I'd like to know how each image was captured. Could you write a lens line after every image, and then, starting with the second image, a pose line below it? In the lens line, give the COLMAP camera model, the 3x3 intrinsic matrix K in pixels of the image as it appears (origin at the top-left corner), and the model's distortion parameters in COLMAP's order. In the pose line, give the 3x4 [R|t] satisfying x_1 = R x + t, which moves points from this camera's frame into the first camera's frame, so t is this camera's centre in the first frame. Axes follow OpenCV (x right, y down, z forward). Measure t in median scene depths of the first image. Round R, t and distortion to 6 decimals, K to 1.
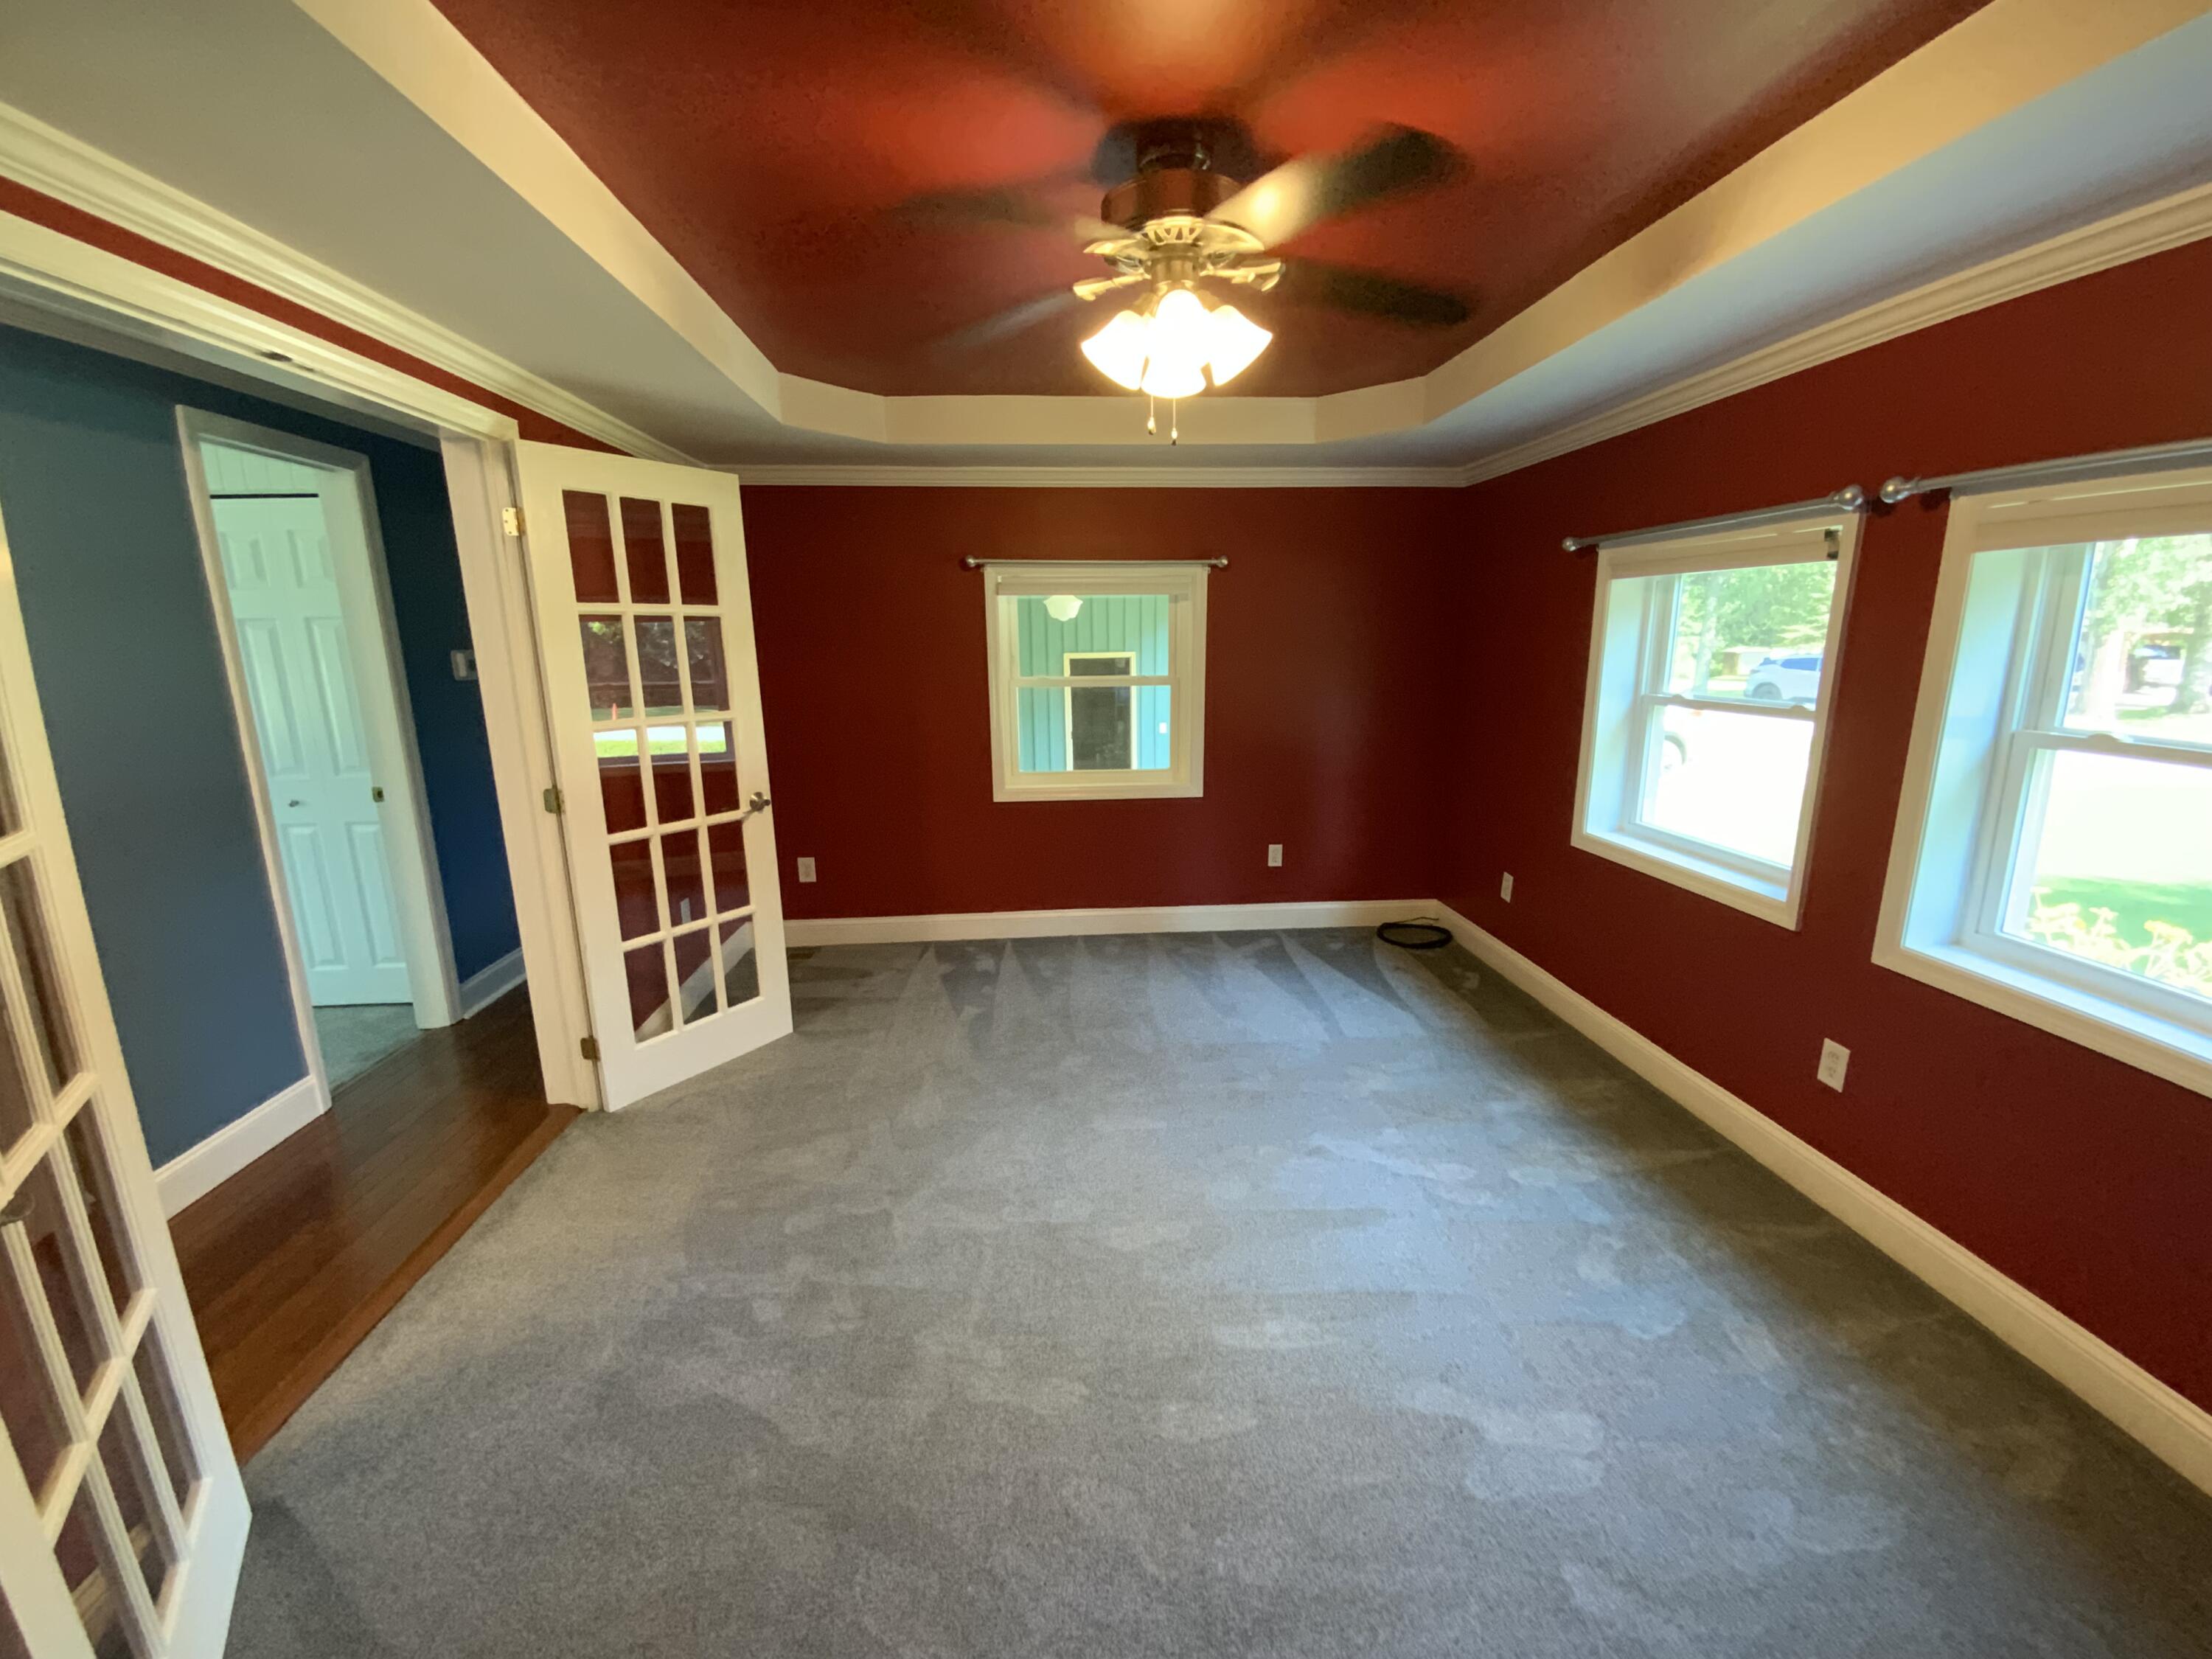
lens RADIAL K [[887.1, 0, 1106.0], [0, 887.1, 829.5], [0, 0, 1]] dist [-0.001849, -0.009475]
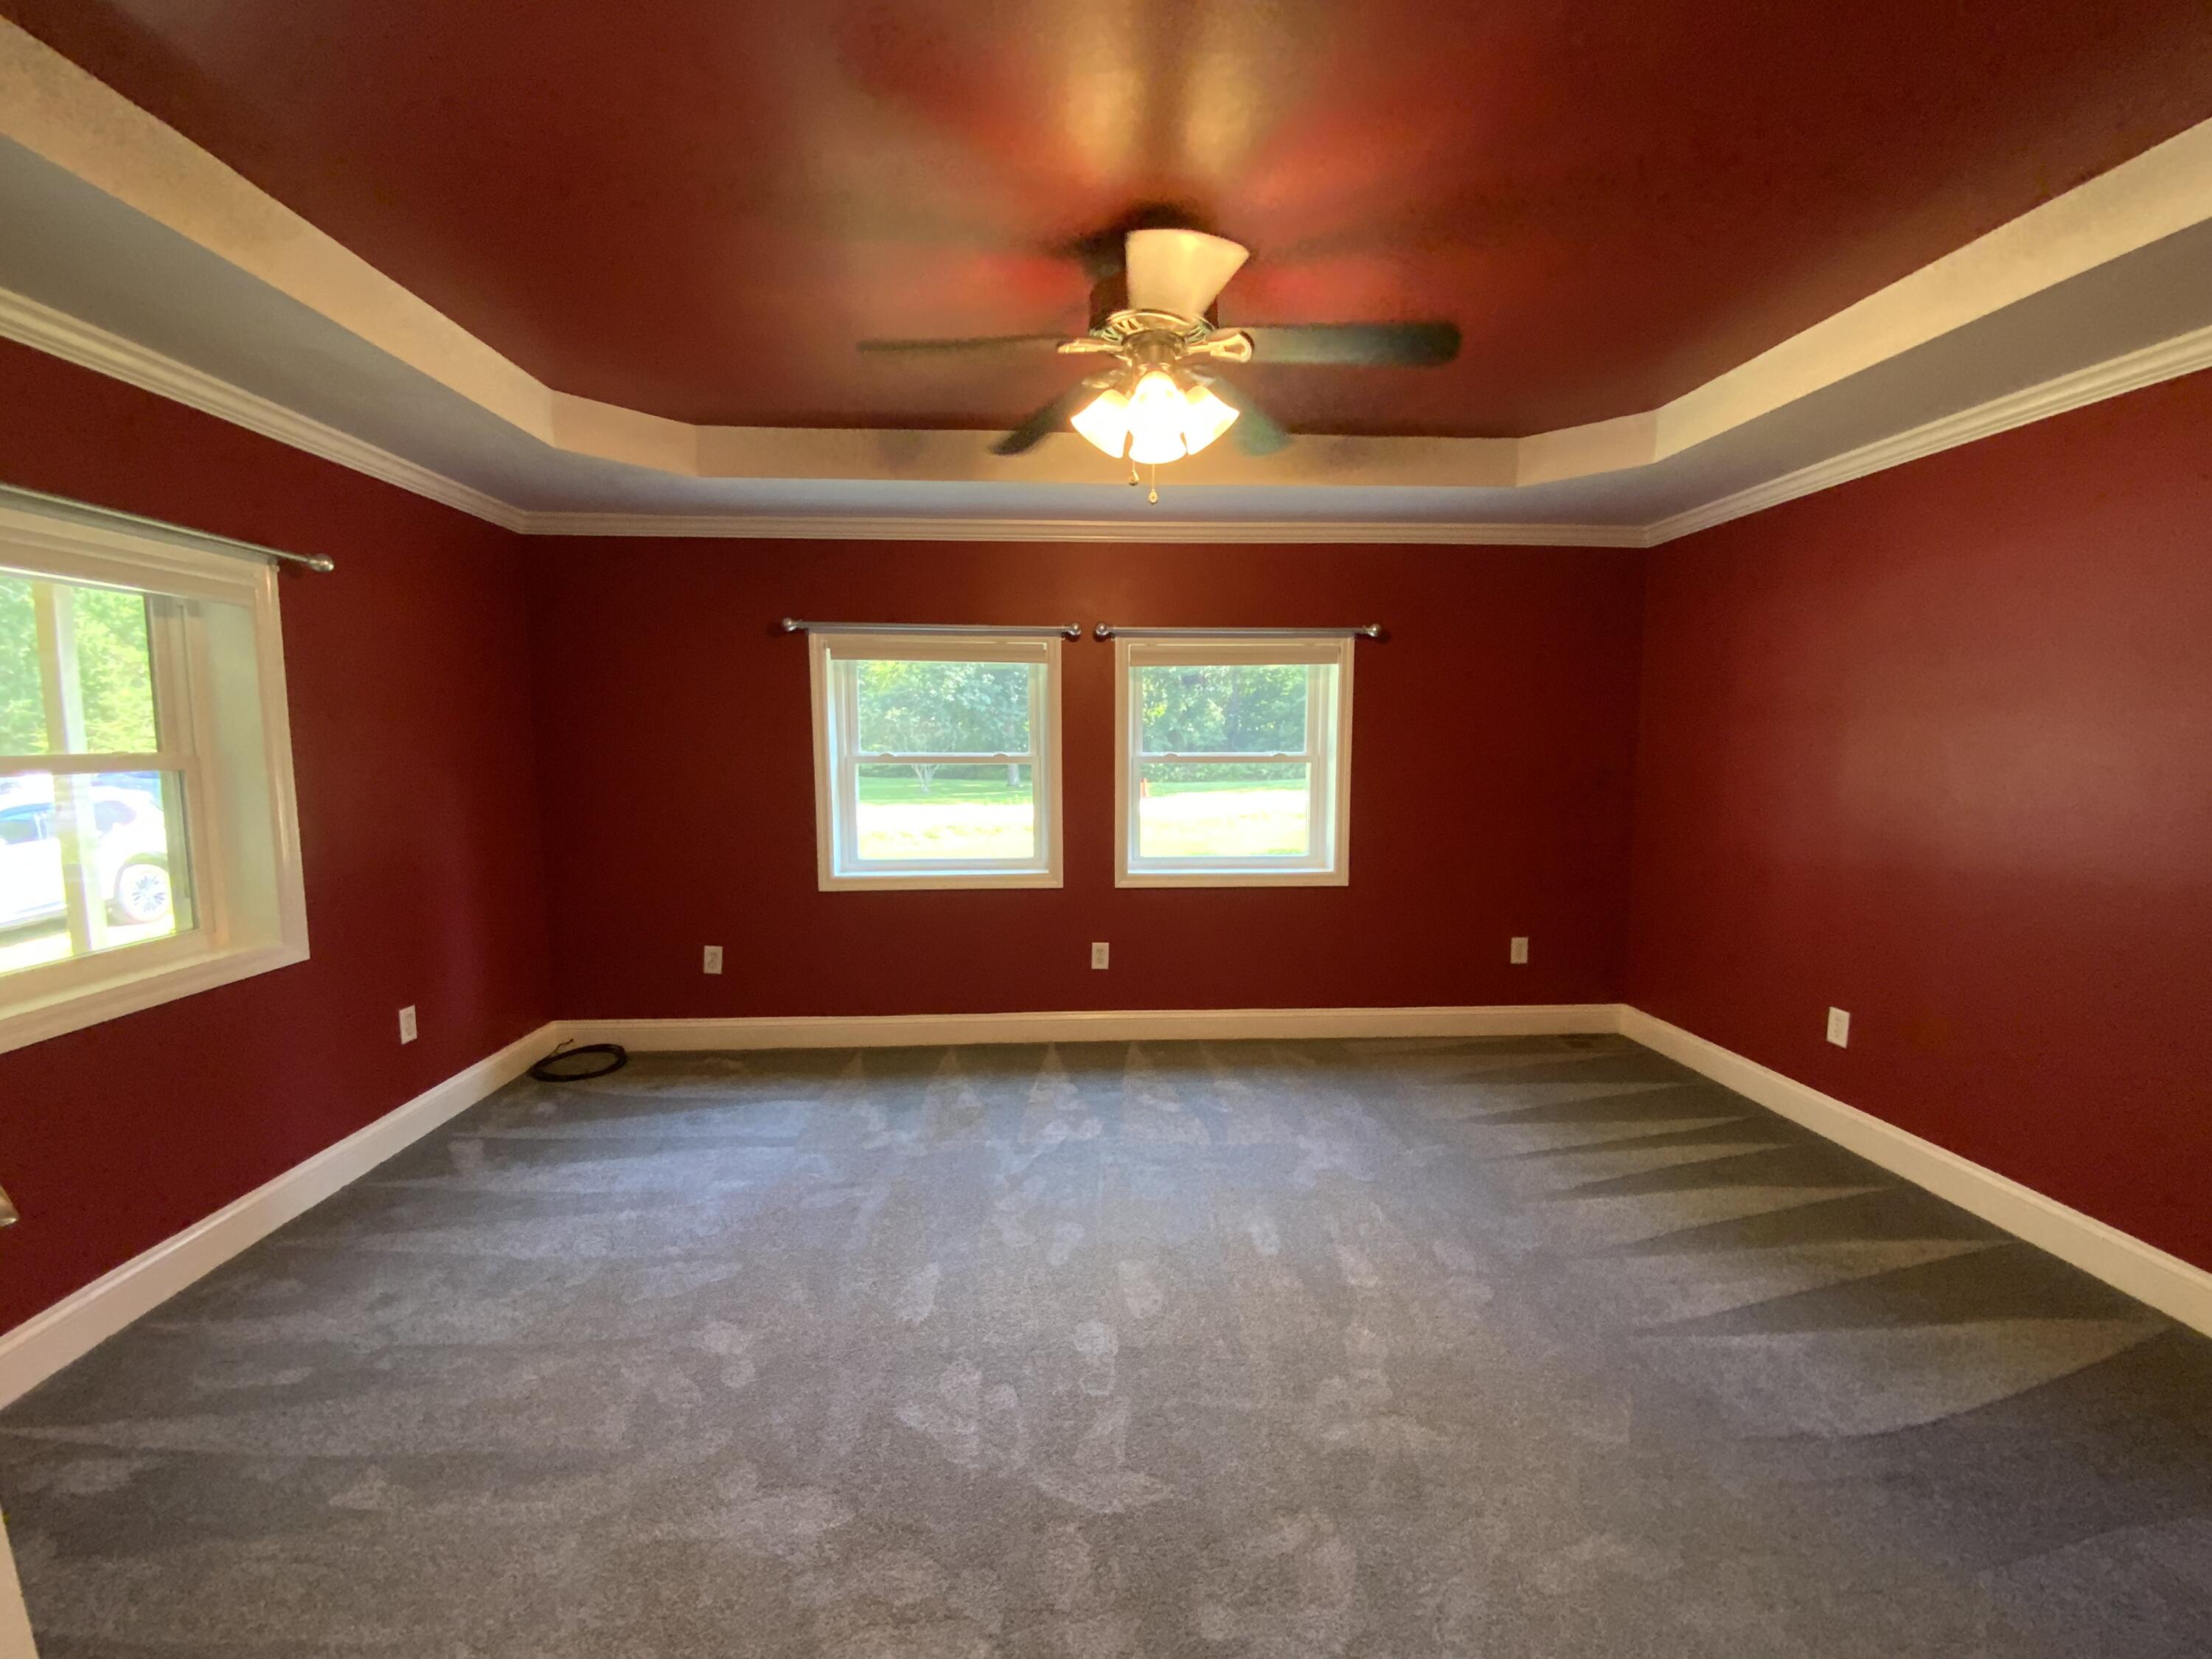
lens RADIAL K [[902.7, 0, 1103.3], [0, 902.7, 807.4], [0, 0, 1]] dist [0.028897, -0.022941]
pose [[0.011963, -0.065745, 0.997765, -0.567098], [0.208716, 0.976021, 0.061810, -0.075605], [-0.977903, 0.207510, 0.025398, 0.563579]]
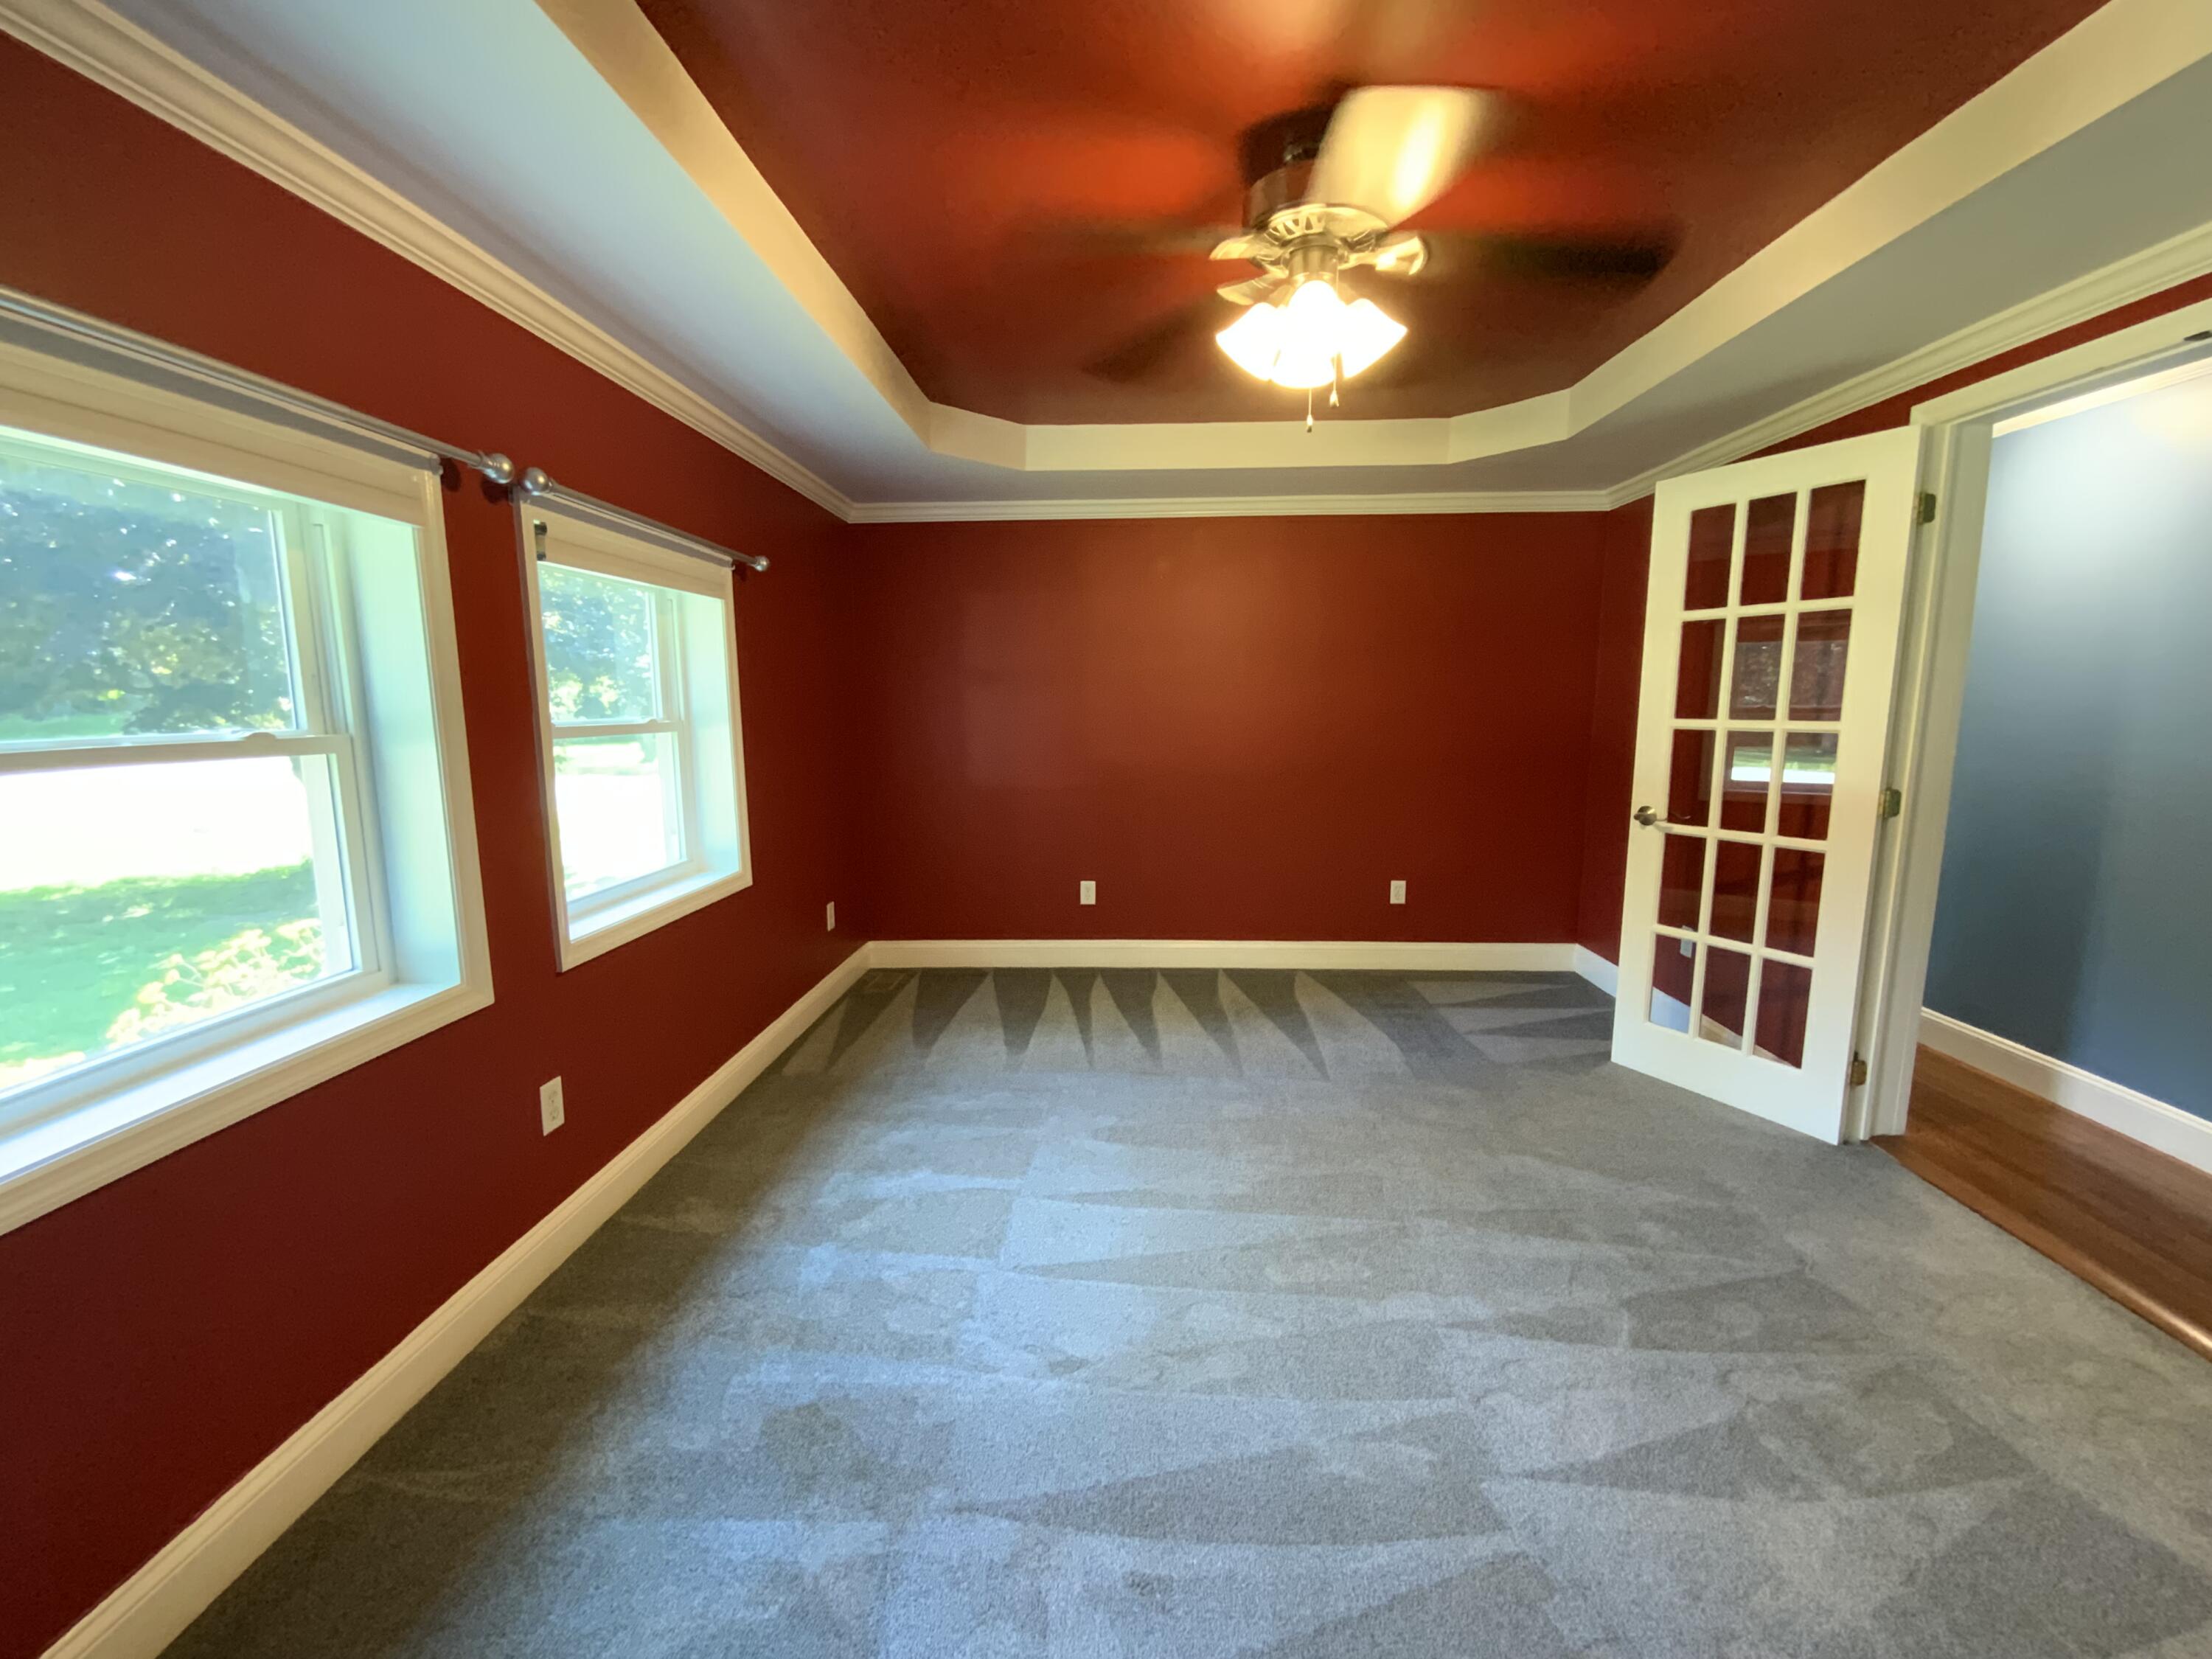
lens RADIAL K [[884.9, 0, 1102.2], [0, 884.9, 833.9], [0, 0, 1]] dist [0.036485, -0.021967]
pose [[-0.993163, -0.001432, 0.116726, 0.096359], [0.039119, 0.938026, 0.344350, -0.185210], [-0.109985, 0.346562, -0.931557, 1.077925]]
